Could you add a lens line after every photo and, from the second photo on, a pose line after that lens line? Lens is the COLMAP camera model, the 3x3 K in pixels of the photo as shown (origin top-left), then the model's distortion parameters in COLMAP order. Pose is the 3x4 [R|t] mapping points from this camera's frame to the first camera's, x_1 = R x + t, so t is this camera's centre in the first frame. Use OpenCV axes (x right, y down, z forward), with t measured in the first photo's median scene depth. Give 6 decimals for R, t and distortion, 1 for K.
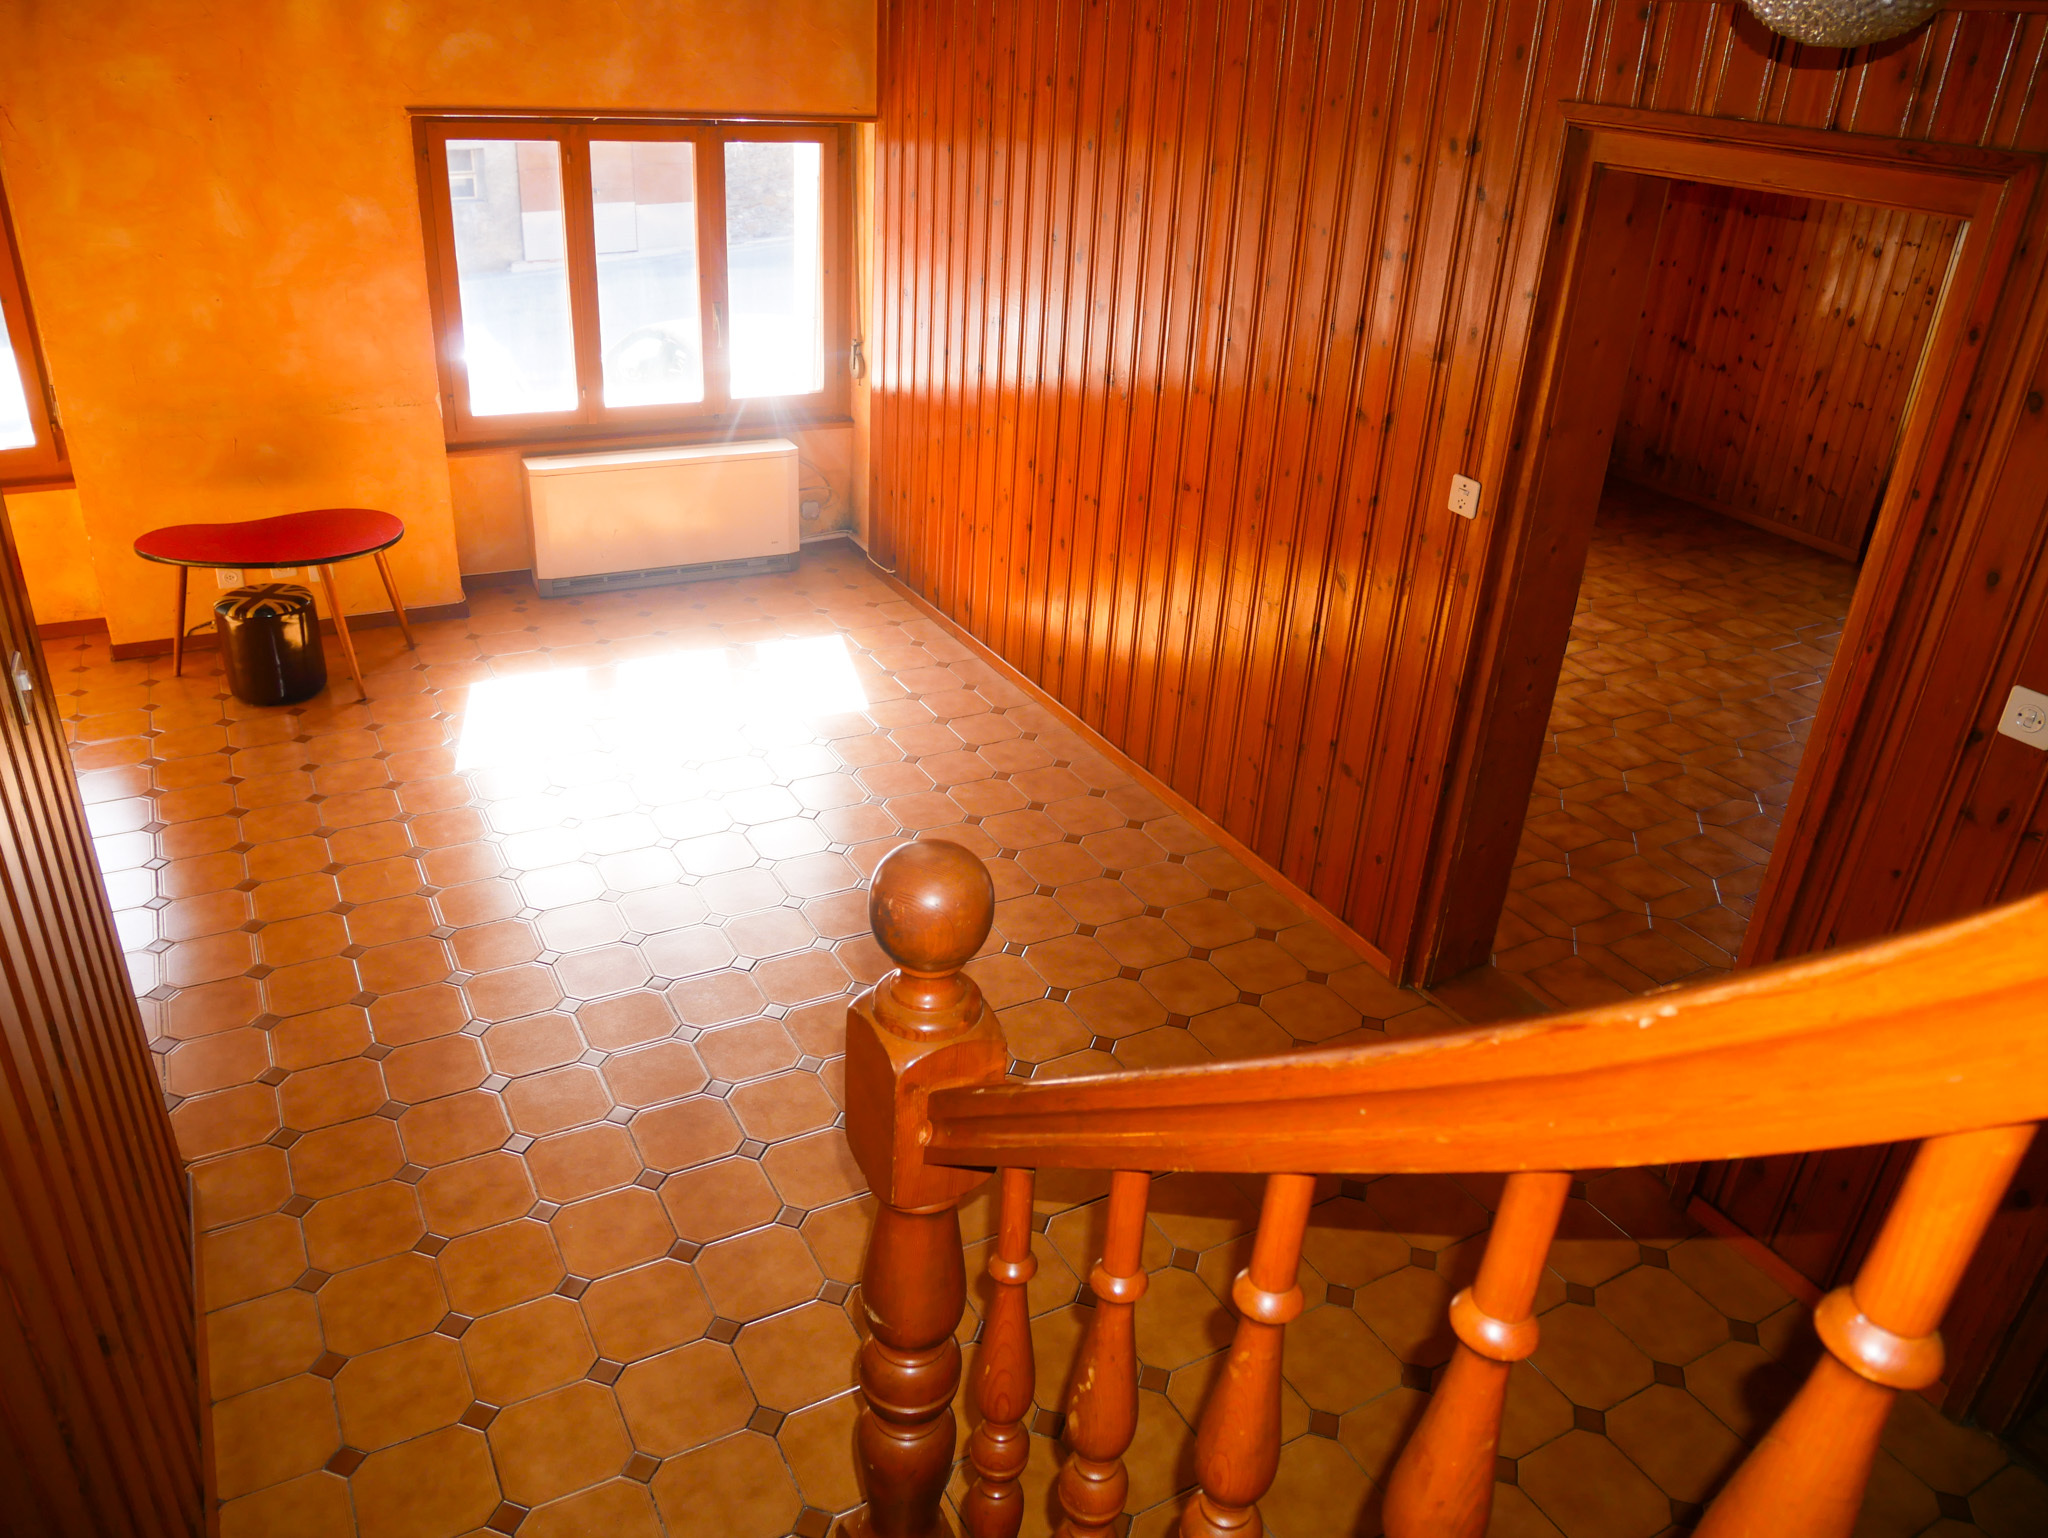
lens RADIAL K [[1470.4, 0, 1020.6], [0, 1470.4, 764.0], [0, 0, 1]] dist [-0.069987, 0.022882]
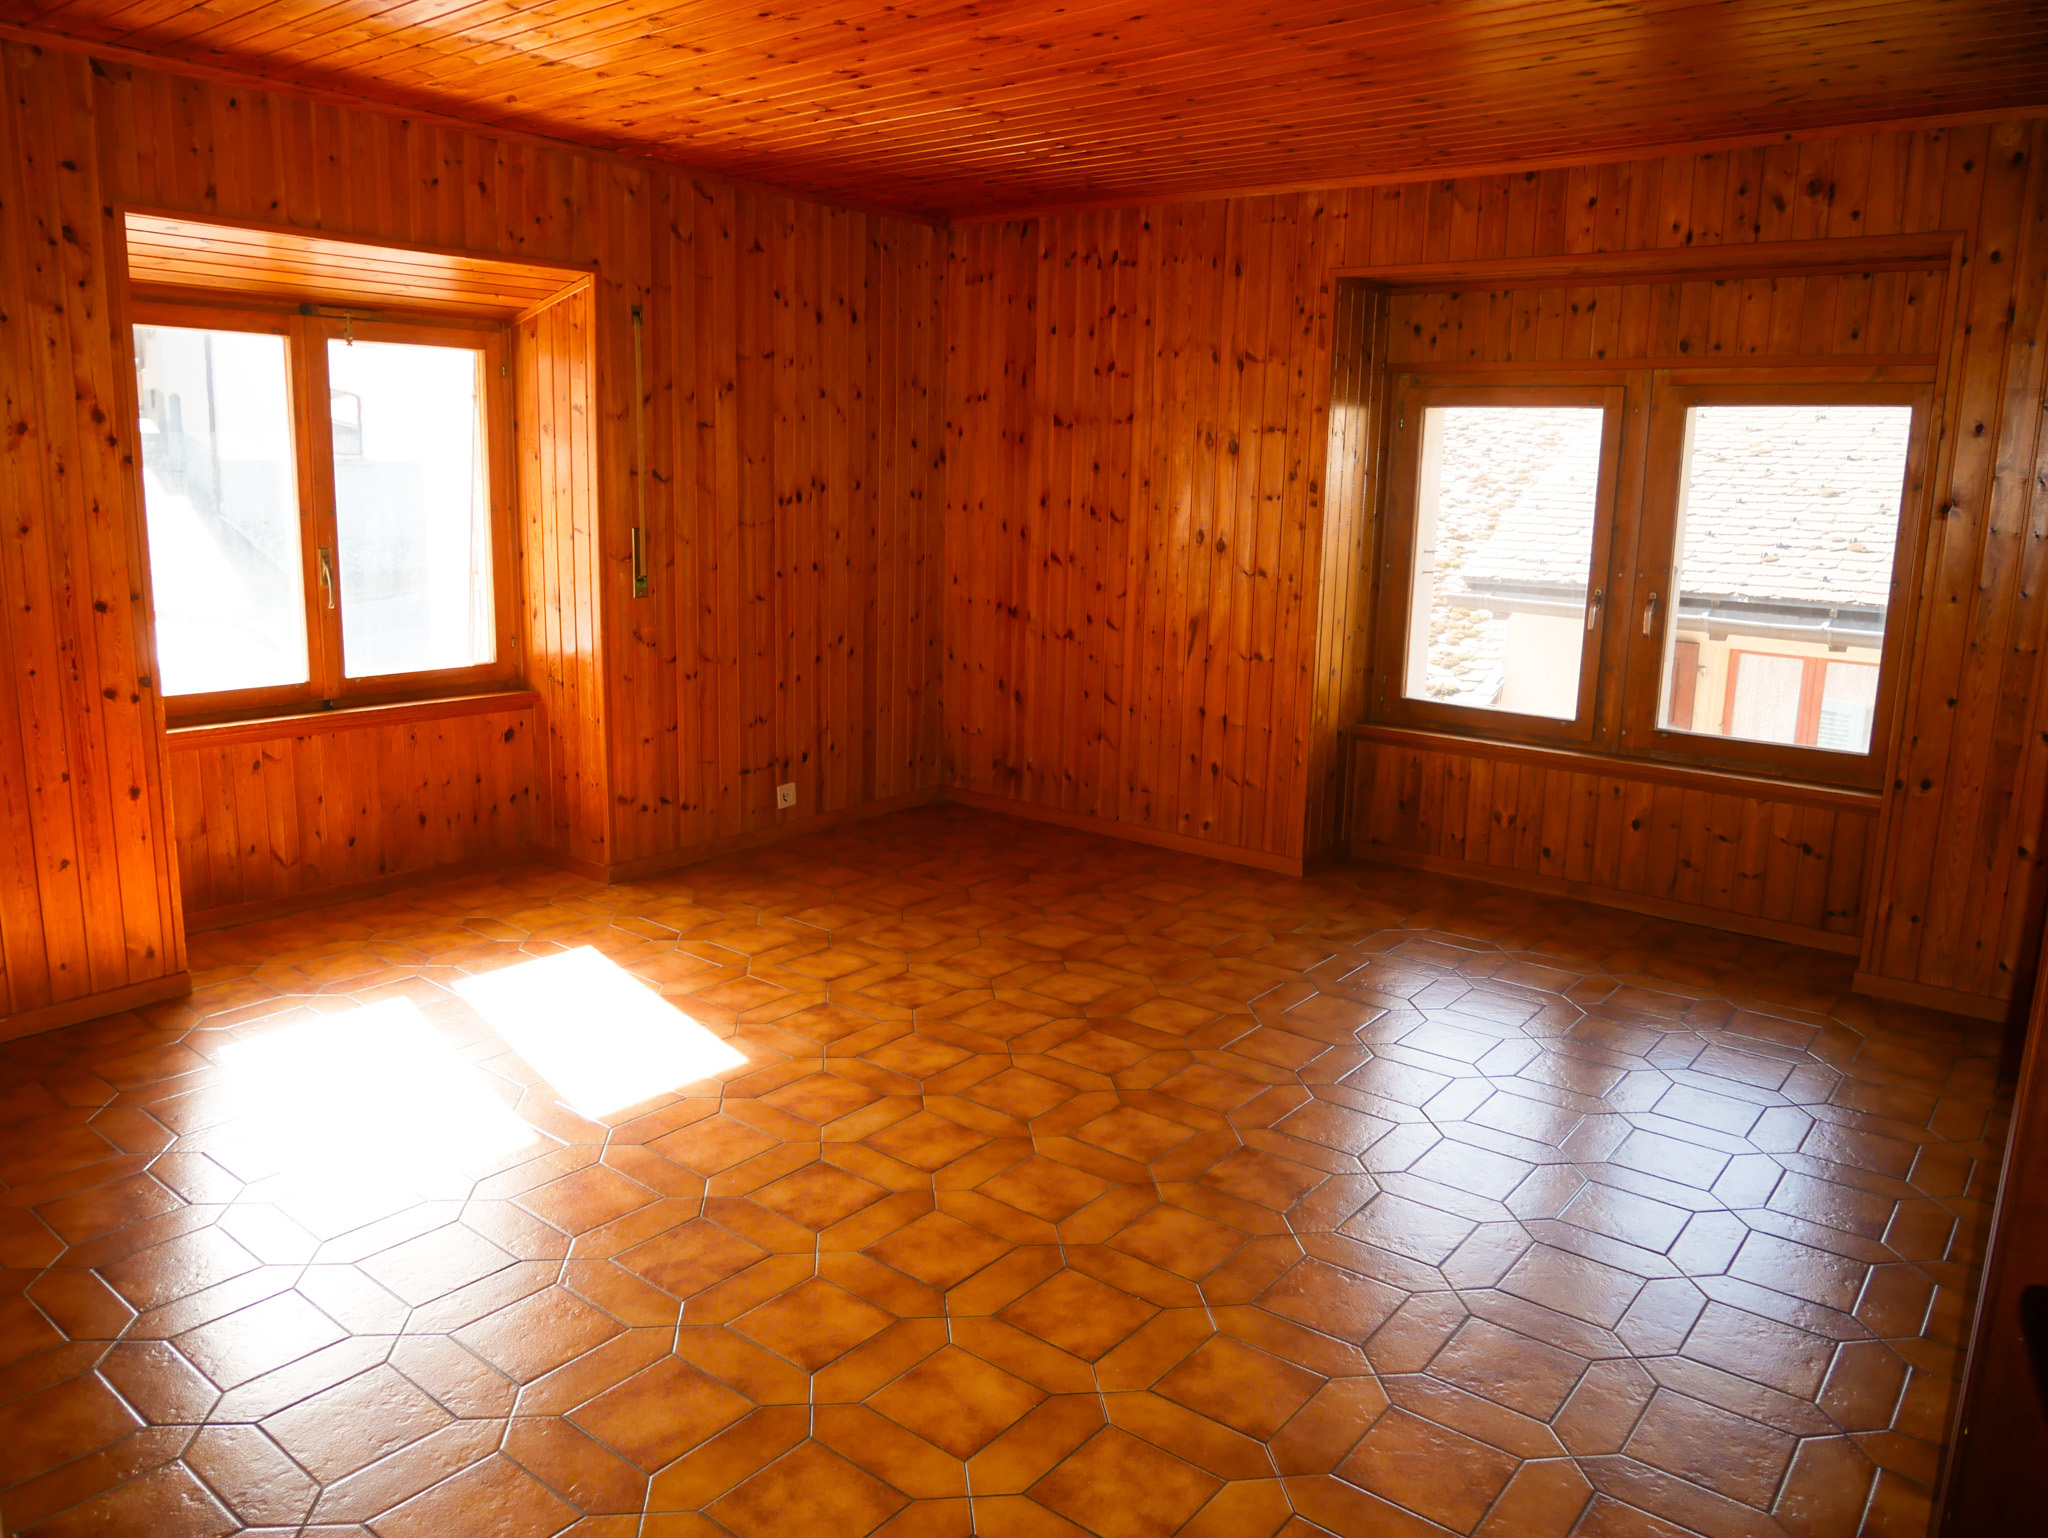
lens RADIAL K [[1470.4, 0, 1021.5], [0, 1470.4, 770.3], [0, 0, 1]] dist [-0.069987, 0.022882]
pose [[0.925847, -0.104872, 0.363056, 0.223332], [0.193680, 0.956633, -0.217581, -0.066870], [-0.324494, 0.271763, 0.906007, 0.423280]]
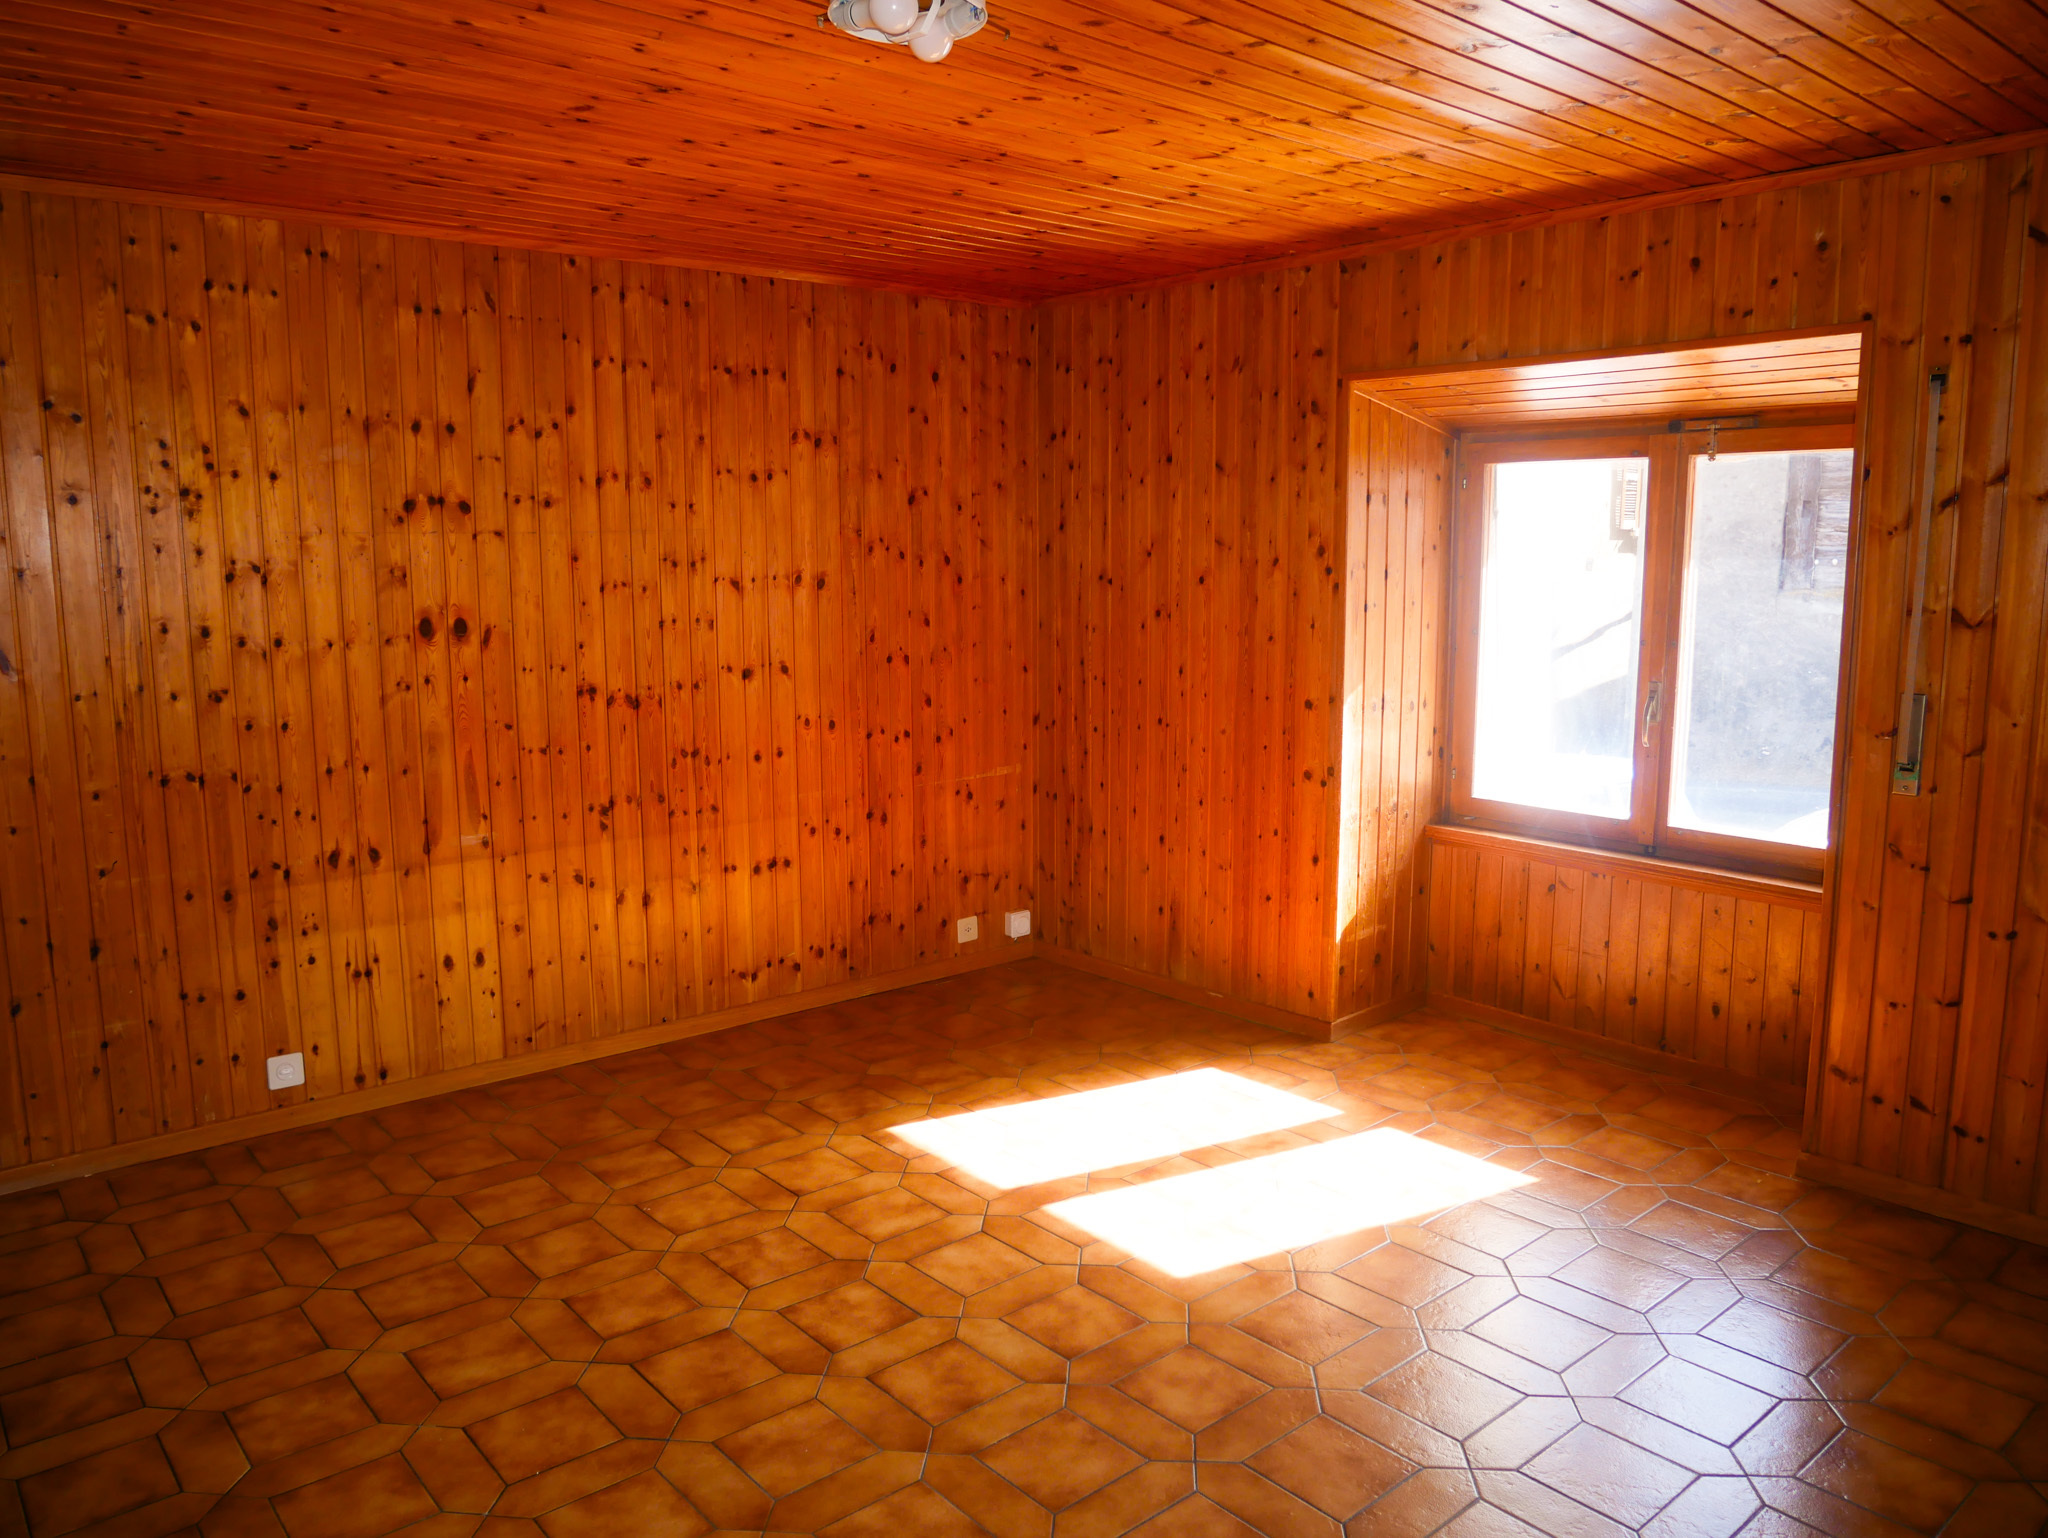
lens RADIAL K [[1470.4, 0, 1020.9], [0, 1470.4, 768.6], [0, 0, 1]] dist [-0.069987, 0.022882]
pose [[0.188215, 0.092656, -0.977747, 0.716186], [-0.434417, 0.900710, 0.001730, -0.217826], [0.880827, 0.424425, 0.209779, 0.741785]]
